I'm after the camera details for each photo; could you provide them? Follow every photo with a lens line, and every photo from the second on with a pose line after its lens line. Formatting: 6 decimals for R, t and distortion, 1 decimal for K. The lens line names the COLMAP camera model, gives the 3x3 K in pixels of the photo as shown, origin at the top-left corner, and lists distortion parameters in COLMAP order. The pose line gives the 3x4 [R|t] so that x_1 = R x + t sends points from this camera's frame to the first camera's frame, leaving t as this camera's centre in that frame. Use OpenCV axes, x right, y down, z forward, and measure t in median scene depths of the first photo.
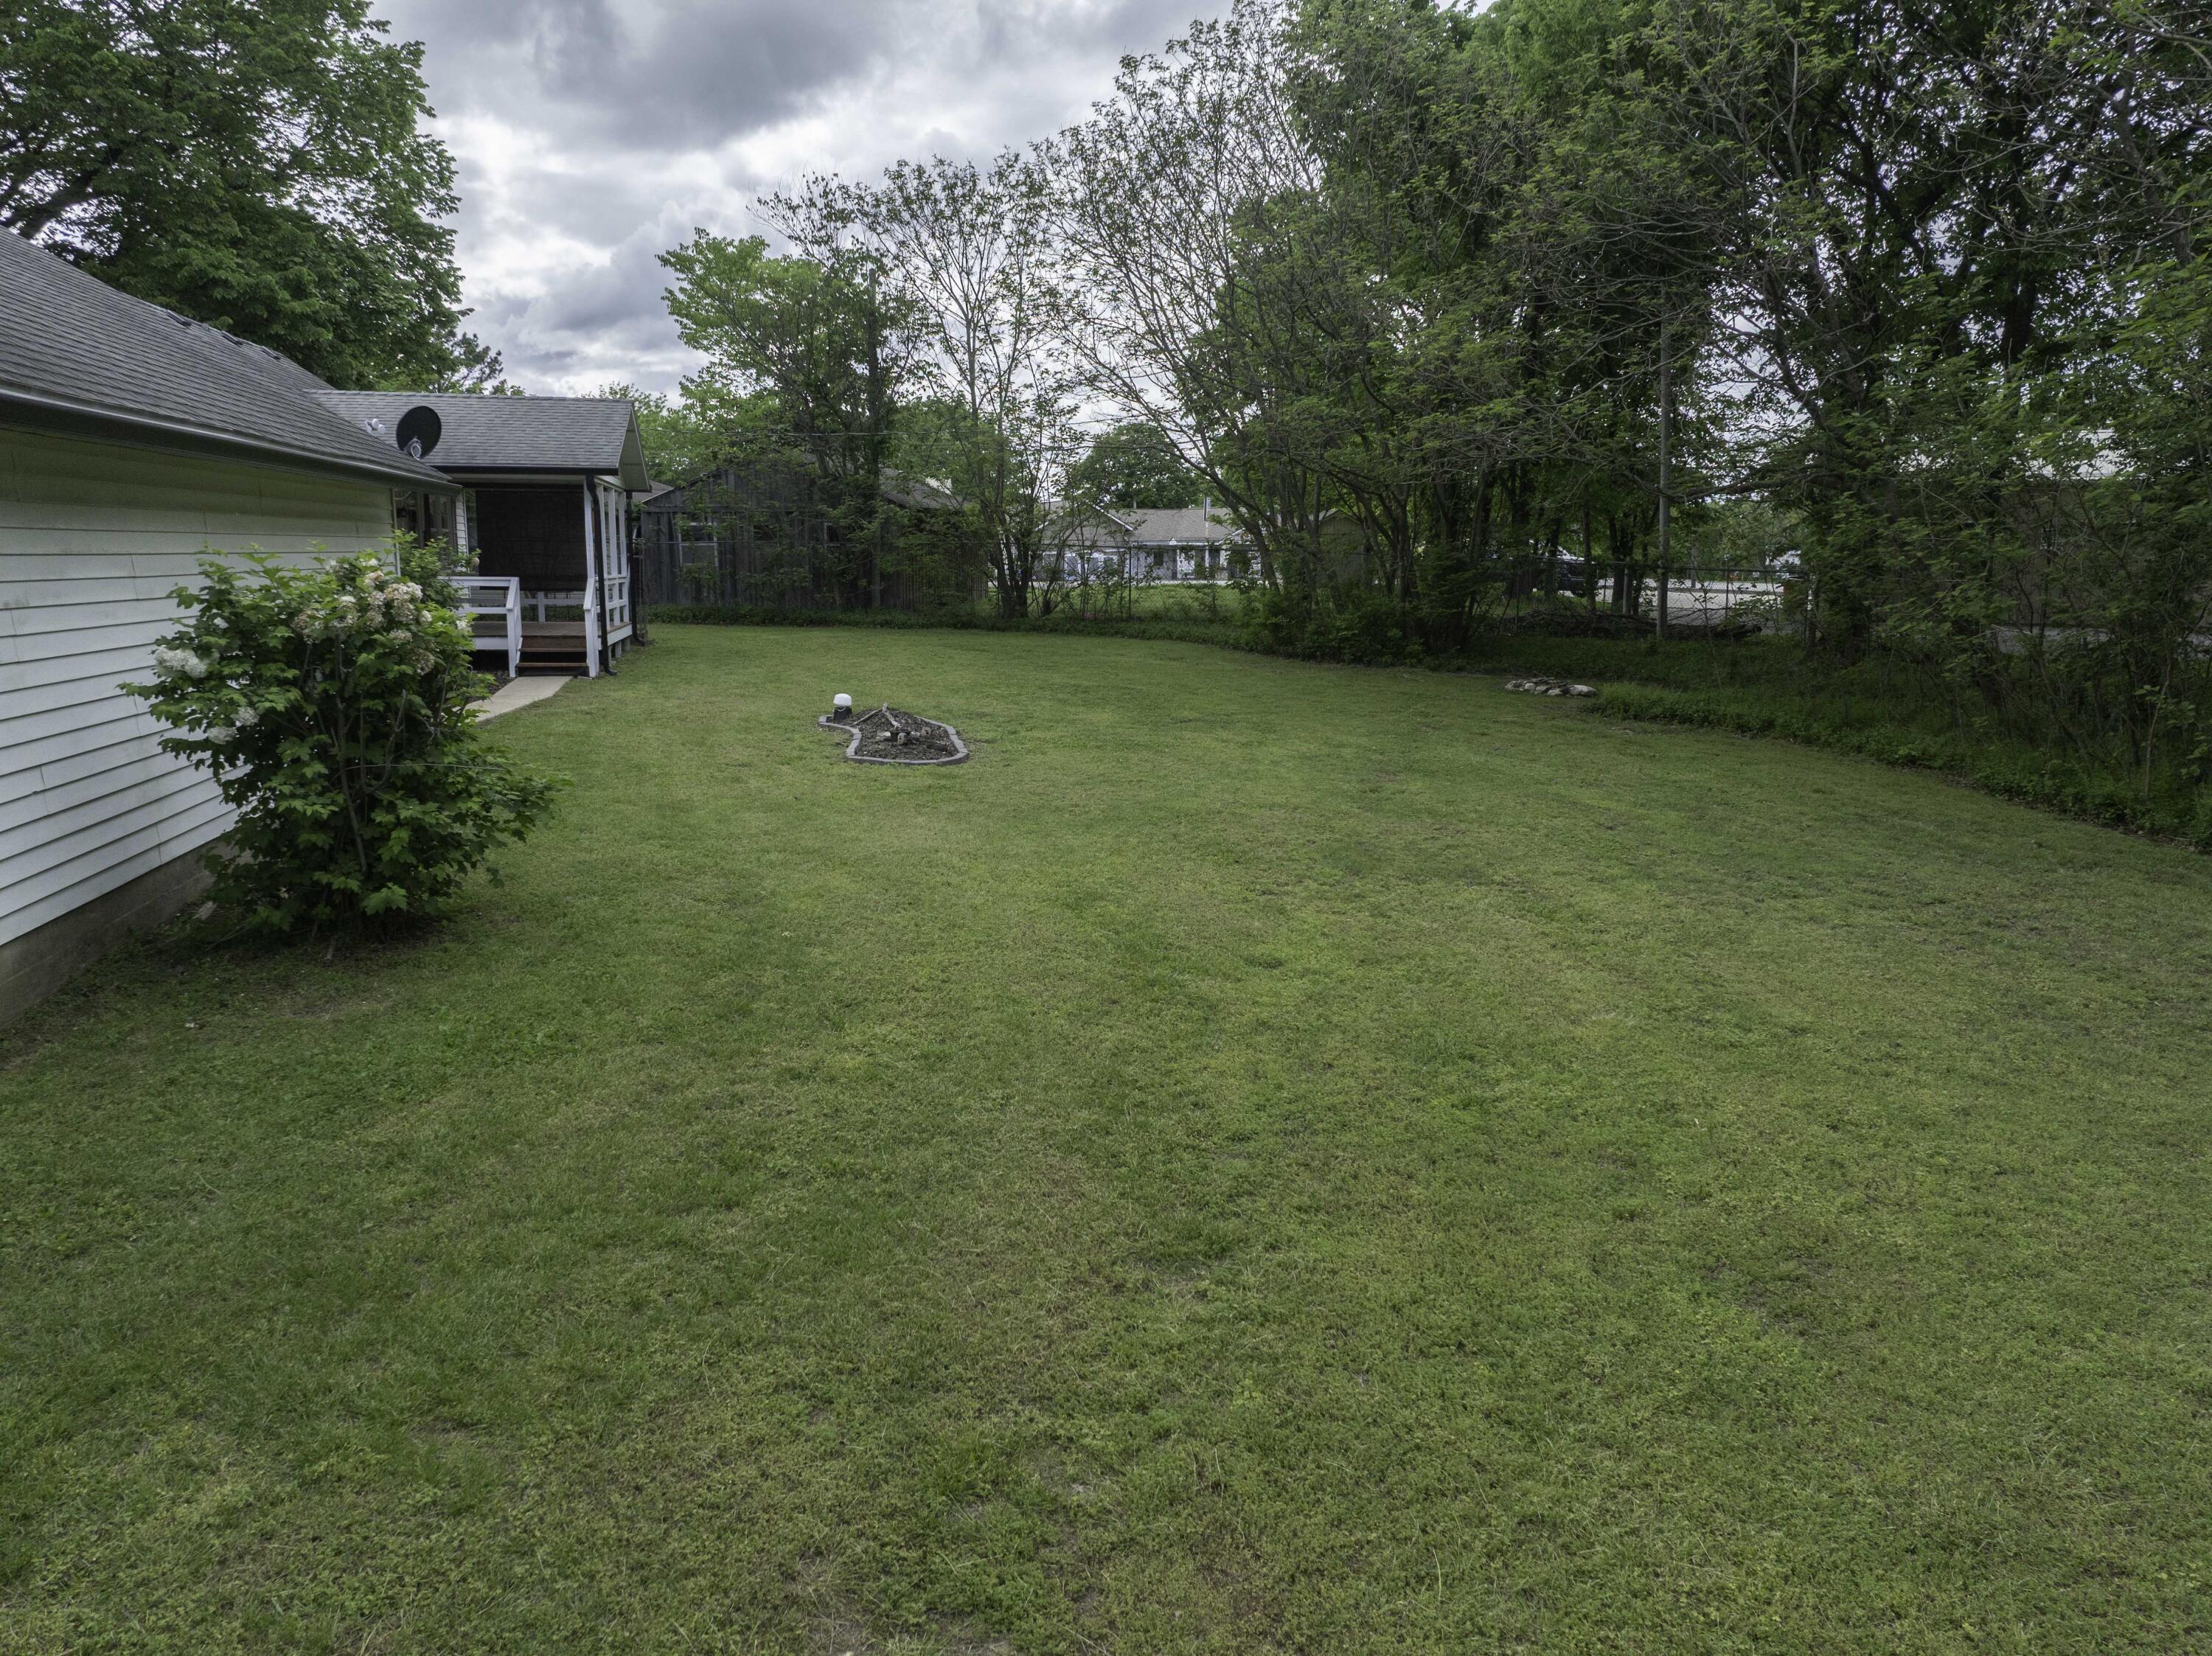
lens RADIAL K [[1554.2, 0, 1106.0], [0, 1554.2, 828.0], [0, 0, 1]] dist [-0.039316, -0.003425]
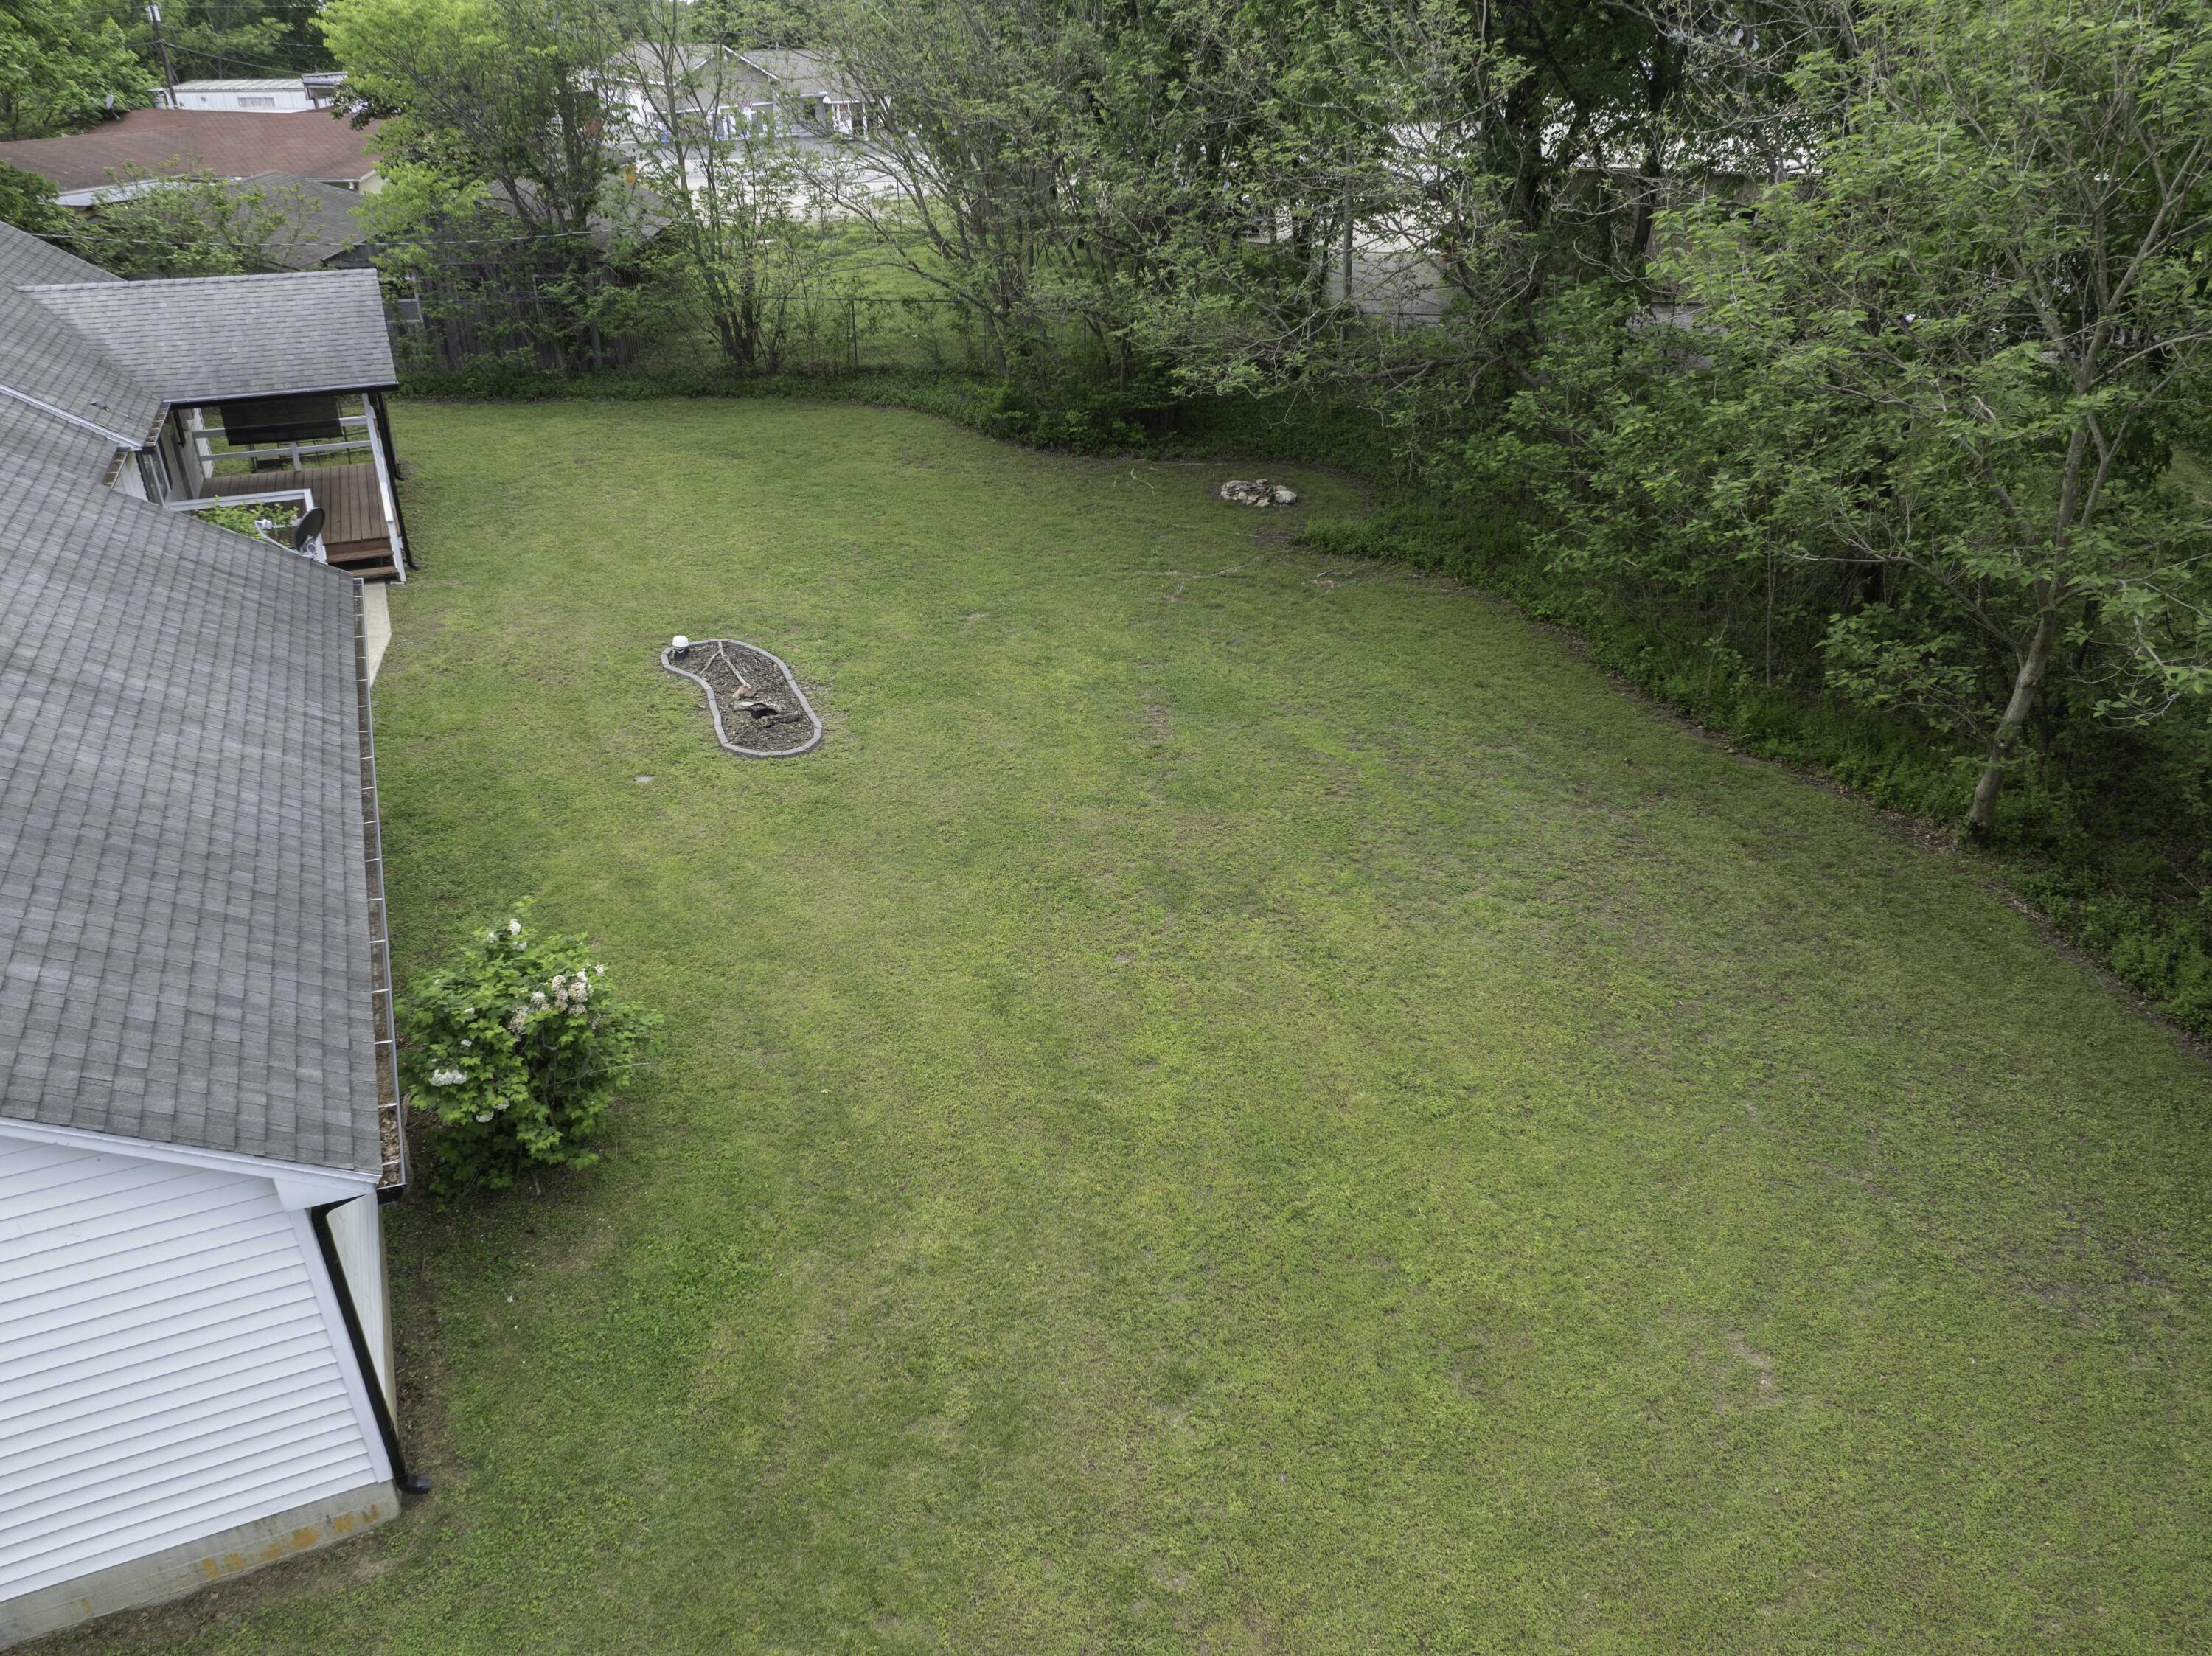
lens RADIAL K [[1554.2, 0, 1106.0], [0, 1554.2, 828.0], [0, 0, 1]] dist [-0.039316, -0.003425]
pose [[0.975113, -0.102840, 0.196412, -0.229144], [0.035493, 0.946896, 0.319575, -0.680713], [-0.218847, -0.304651, 0.926981, -0.364357]]
